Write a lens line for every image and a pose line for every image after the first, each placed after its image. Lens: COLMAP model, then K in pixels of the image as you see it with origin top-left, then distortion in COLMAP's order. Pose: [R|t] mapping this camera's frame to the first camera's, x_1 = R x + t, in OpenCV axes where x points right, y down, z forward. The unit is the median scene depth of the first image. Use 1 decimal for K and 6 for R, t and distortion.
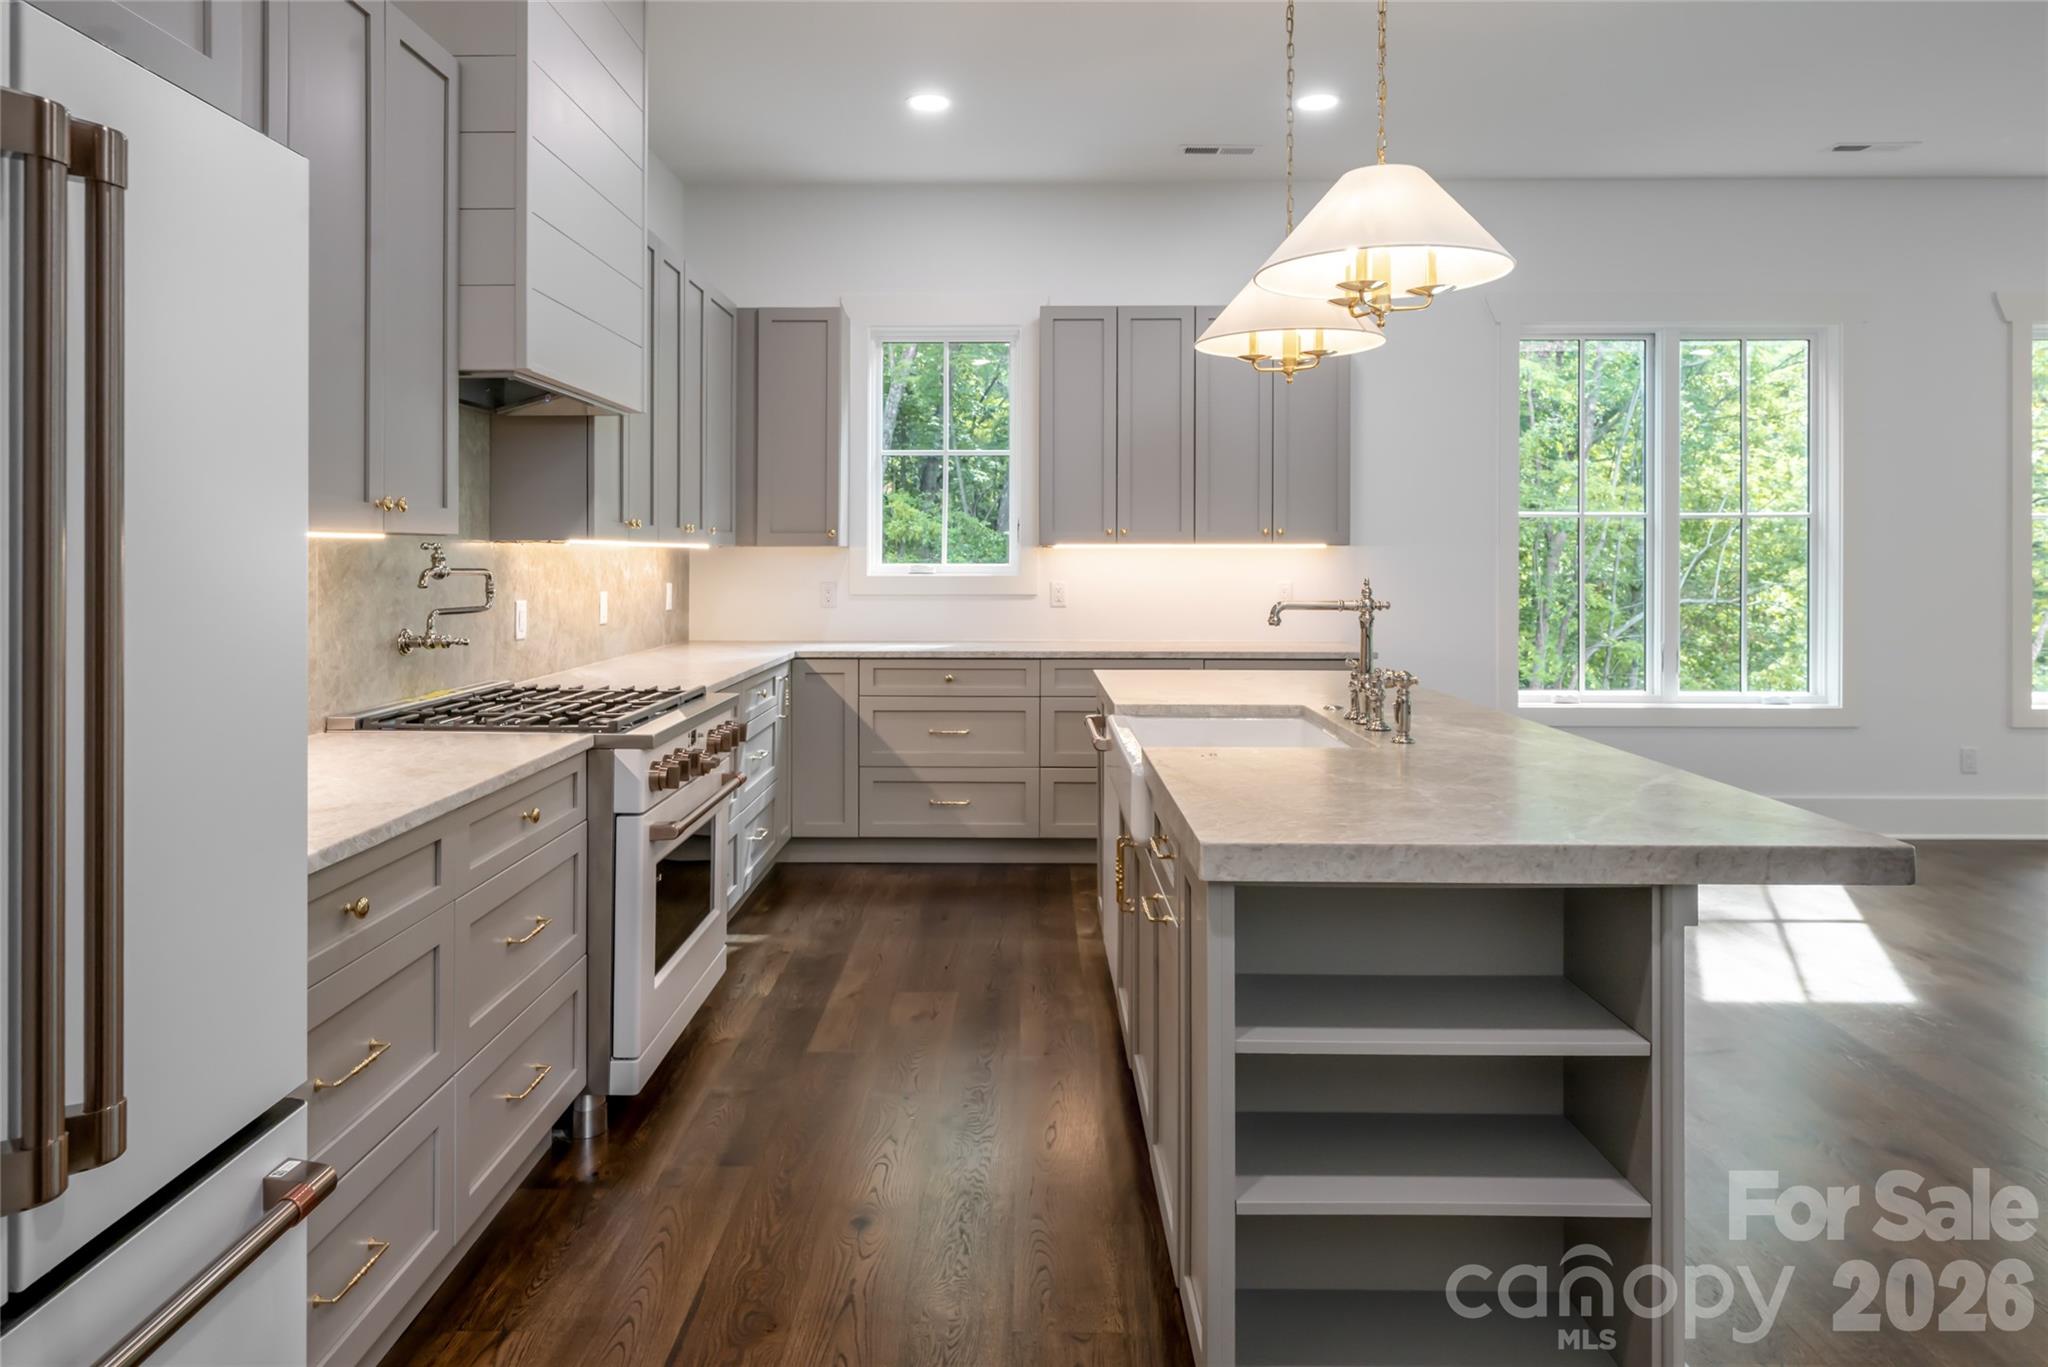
lens RADIAL K [[1300.2, 0, 1004.3], [0, 1300.2, 558.1], [0, 0, 1]] dist [0.002854, 0.001735]
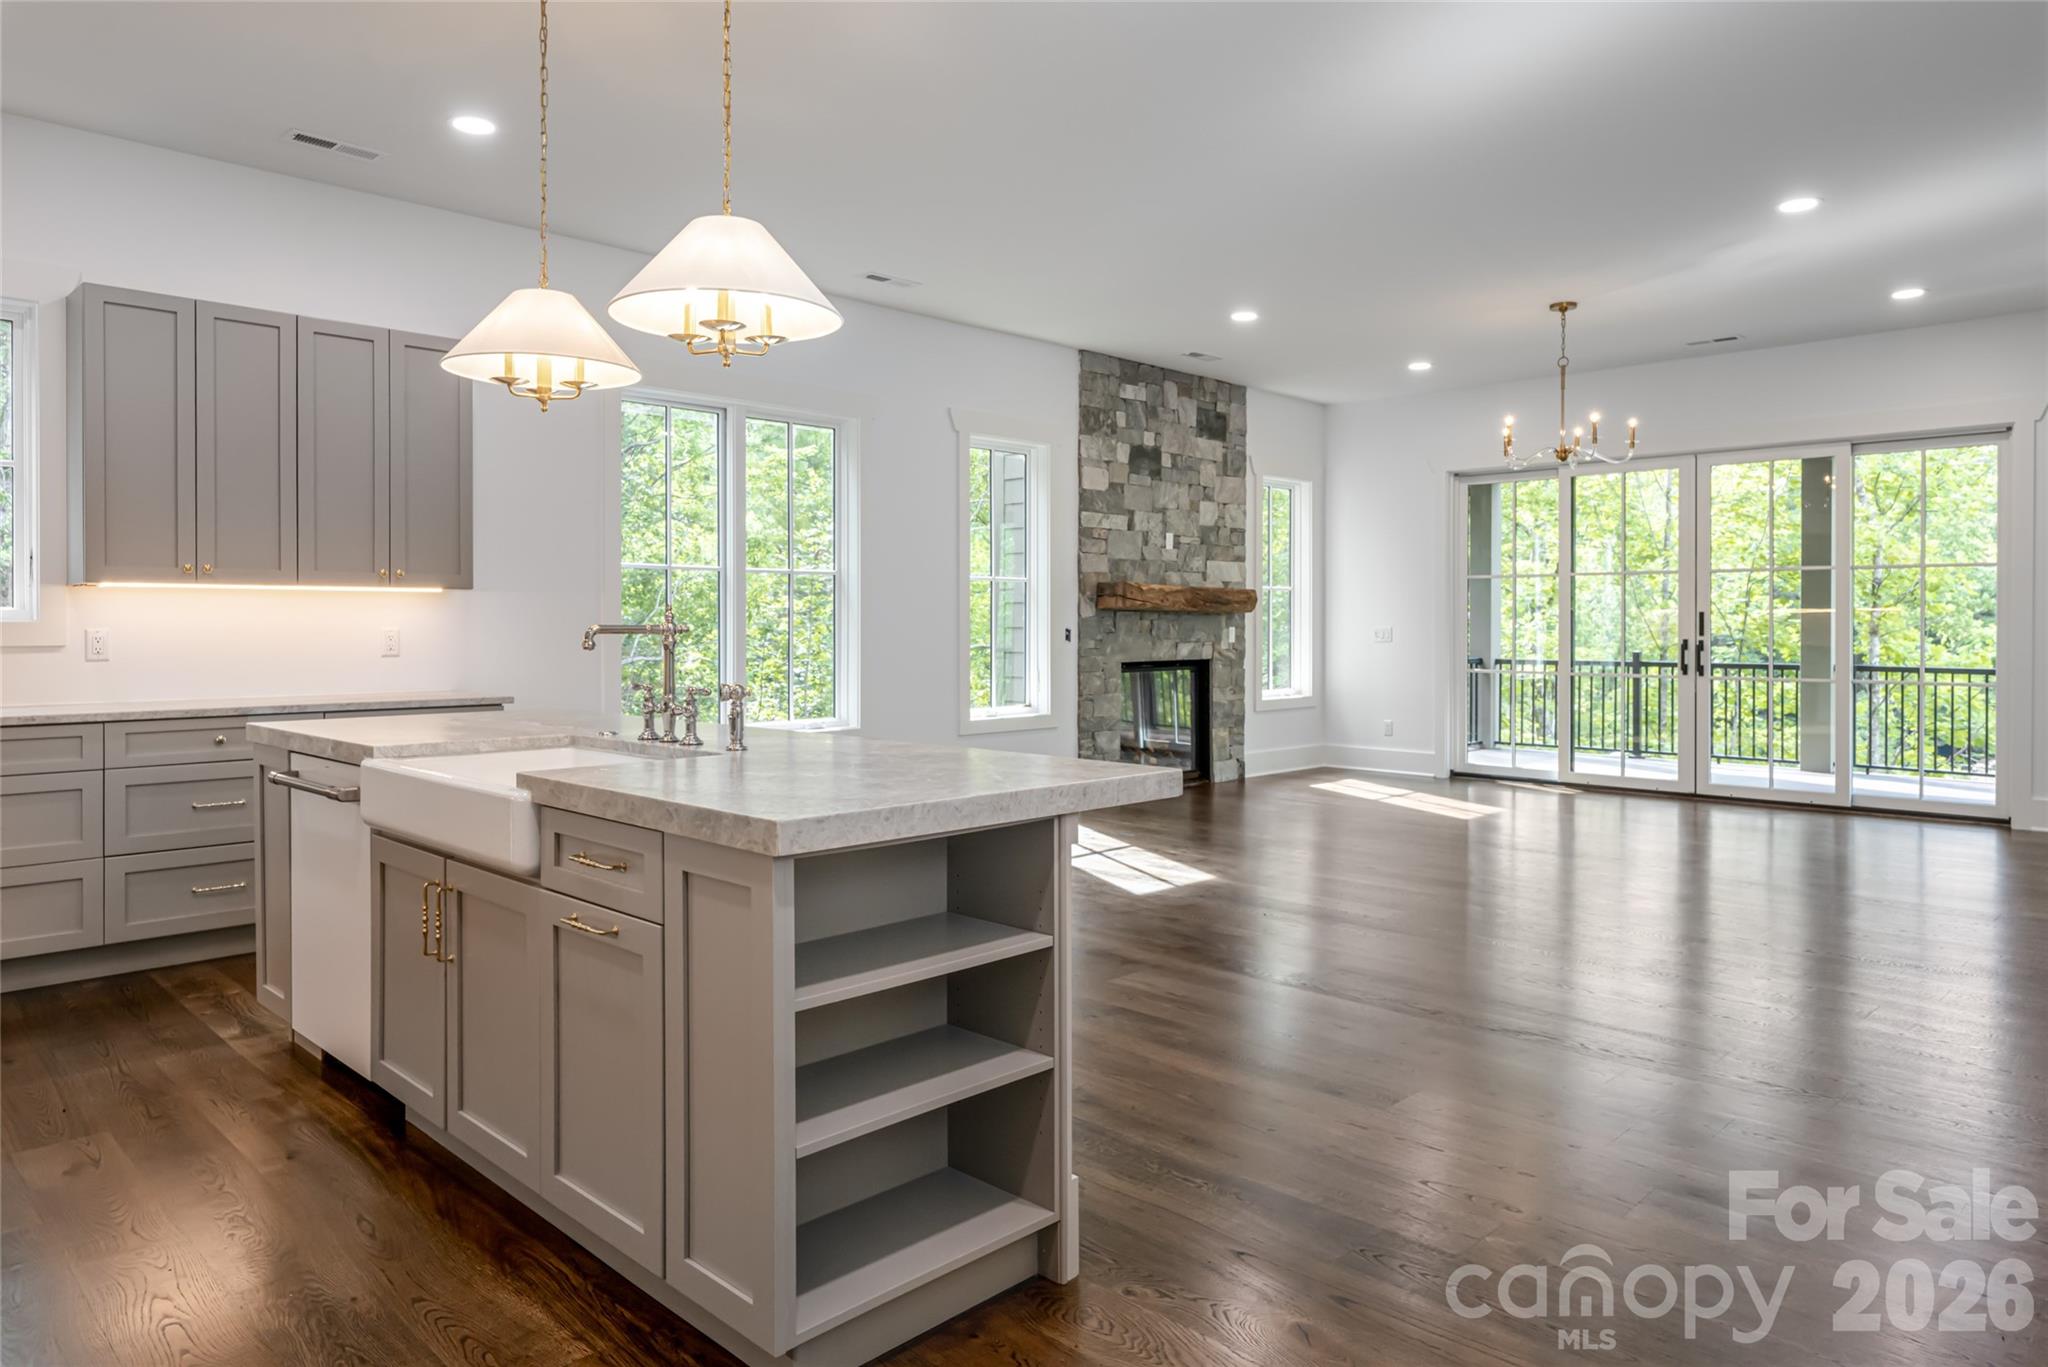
lens RADIAL K [[1300.0, 0, 1017.4], [0, 1300.0, 634.7], [0, 0, 1]] dist [0.000584, -0.000053]
pose [[0.693789, -0.007097, 0.720143, -0.252230], [0.002405, 0.999969, 0.007538, 0.029649], [-0.720174, -0.003498, 0.693784, 0.058219]]
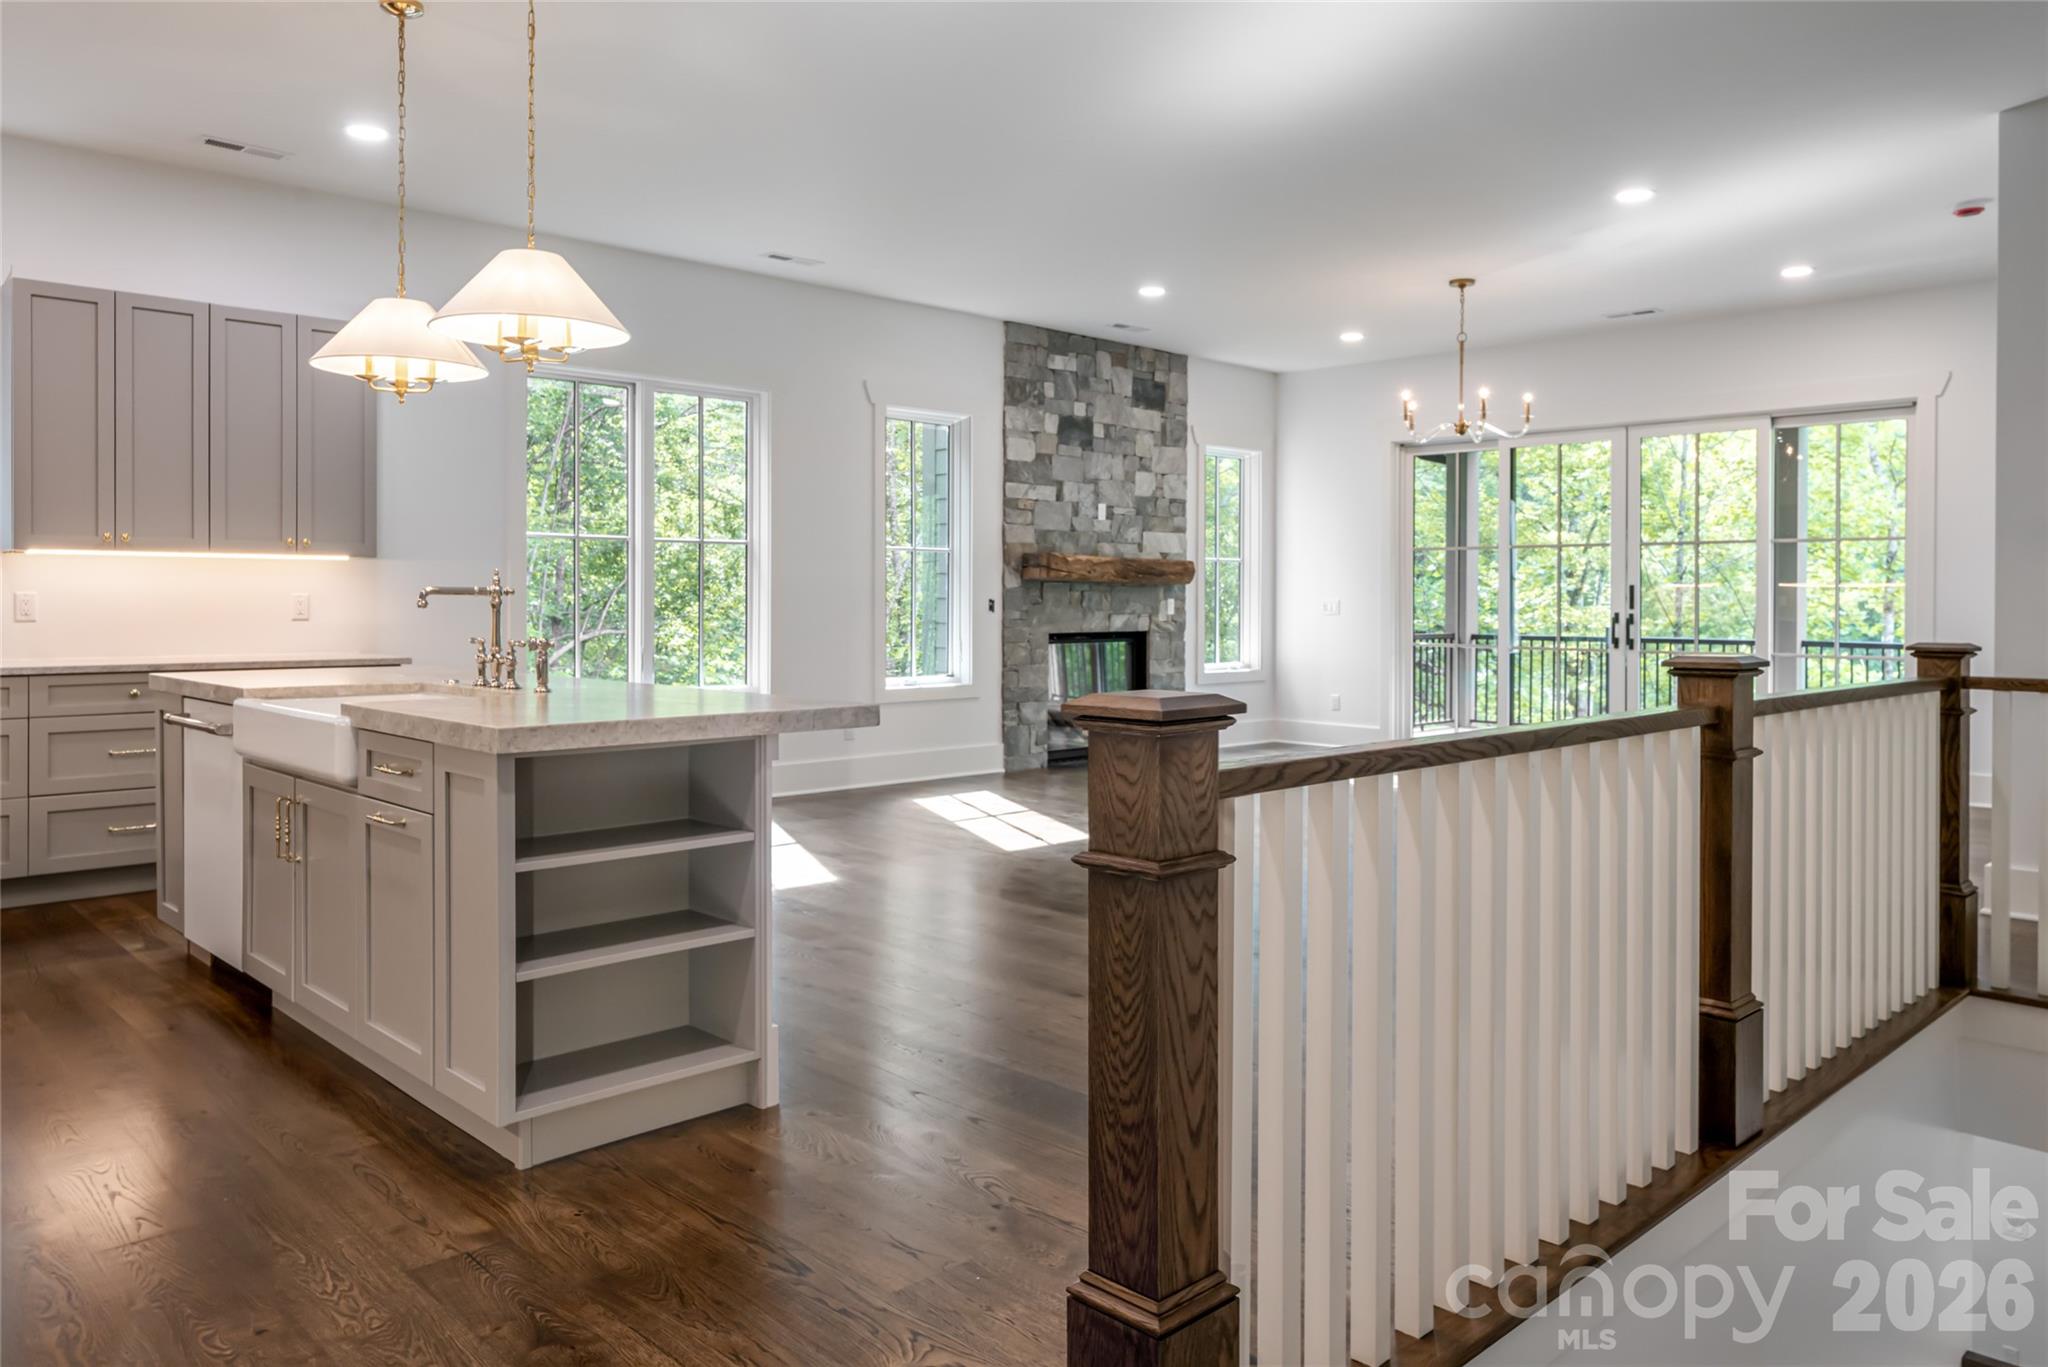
lens RADIAL K [[1436.7, 0, 1031.7], [0, 1436.7, 611.9], [0, 0, 1]] dist [0.000378, 0.000921]
pose [[0.705356, -0.004767, 0.708838, -0.295077], [-0.001501, 0.999965, 0.008219, 0.038867], [-0.708852, -0.006861, 0.705324, -0.291509]]
